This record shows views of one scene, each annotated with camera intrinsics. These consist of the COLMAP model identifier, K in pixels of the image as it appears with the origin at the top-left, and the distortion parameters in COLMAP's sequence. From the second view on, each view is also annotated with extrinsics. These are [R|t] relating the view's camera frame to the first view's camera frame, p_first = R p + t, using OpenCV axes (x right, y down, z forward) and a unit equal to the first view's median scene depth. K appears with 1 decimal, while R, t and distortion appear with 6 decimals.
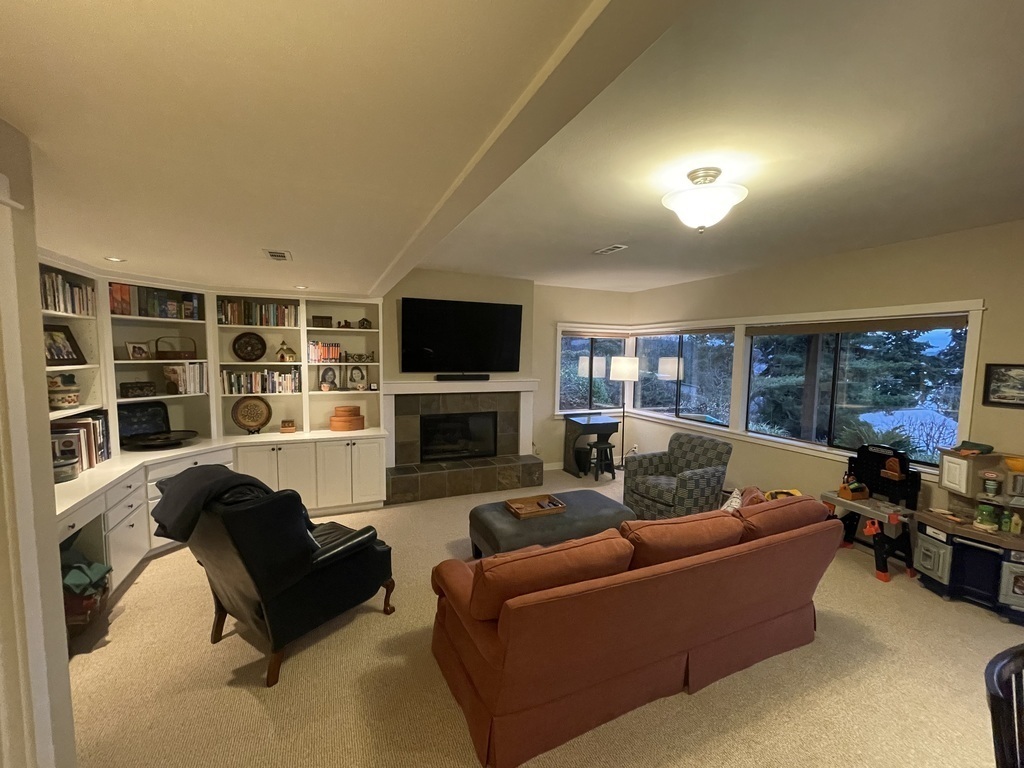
lens RADIAL K [[419.9, 0, 507.6], [0, 419.9, 388.9], [0, 0, 1]] dist [-0.004995, 0.000040]
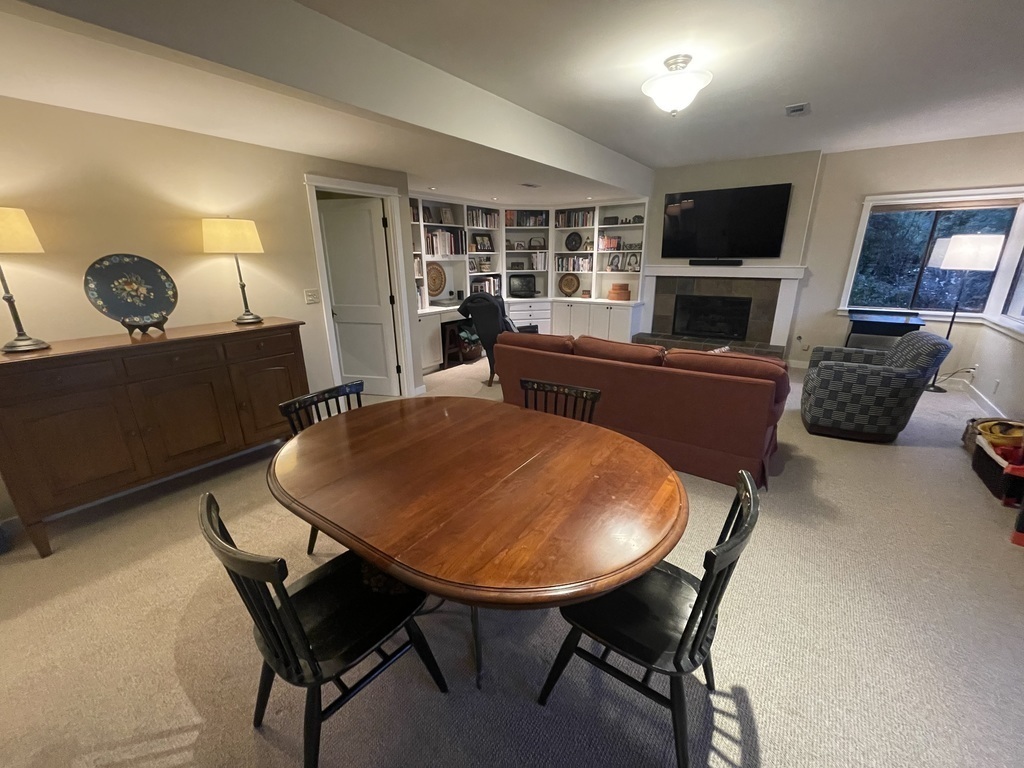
lens RADIAL K [[419.9, 0, 518.2], [0, 419.9, 394.3], [0, 0, 1]] dist [-0.004995, 0.000040]
pose [[0.519467, 0.245038, -0.818602, 0.728832], [-0.058265, 0.965929, 0.252165, 0.070165], [0.852501, -0.083295, 0.516046, -0.058008]]
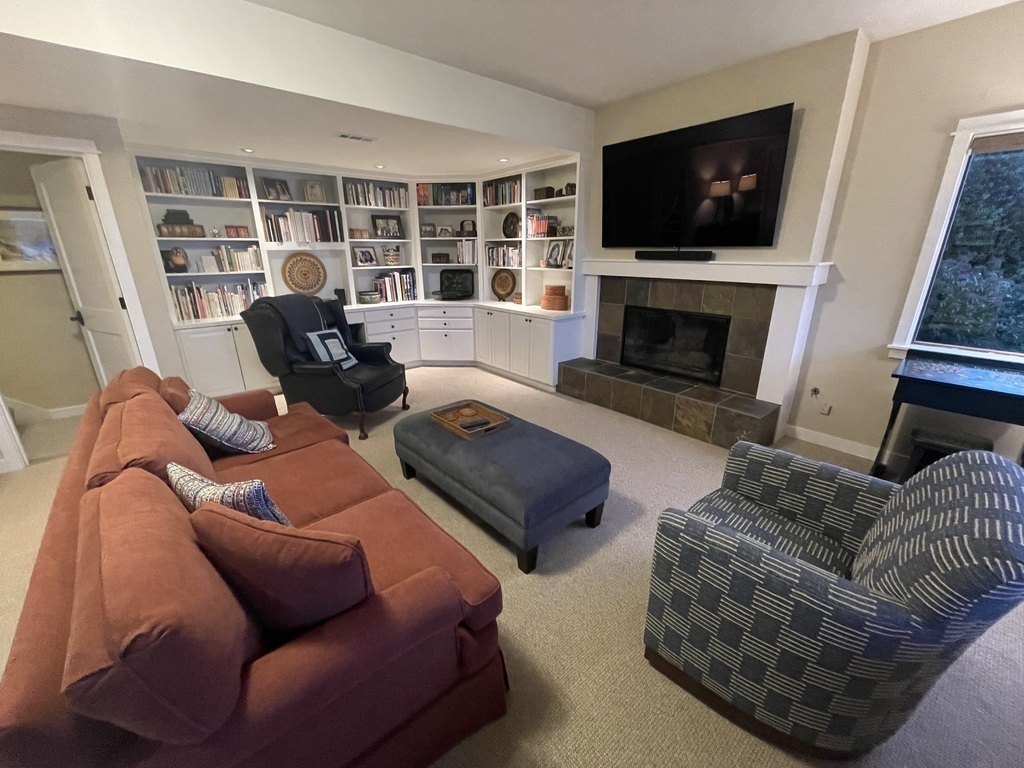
lens RADIAL K [[419.9, 0, 516.2], [0, 419.9, 392.9], [0, 0, 1]] dist [-0.004995, 0.000040]
pose [[0.293623, 0.290243, -0.910793, 0.588142], [-0.076868, 0.956875, 0.280147, 0.016737], [0.952826, -0.012247, 0.303271, 0.649827]]
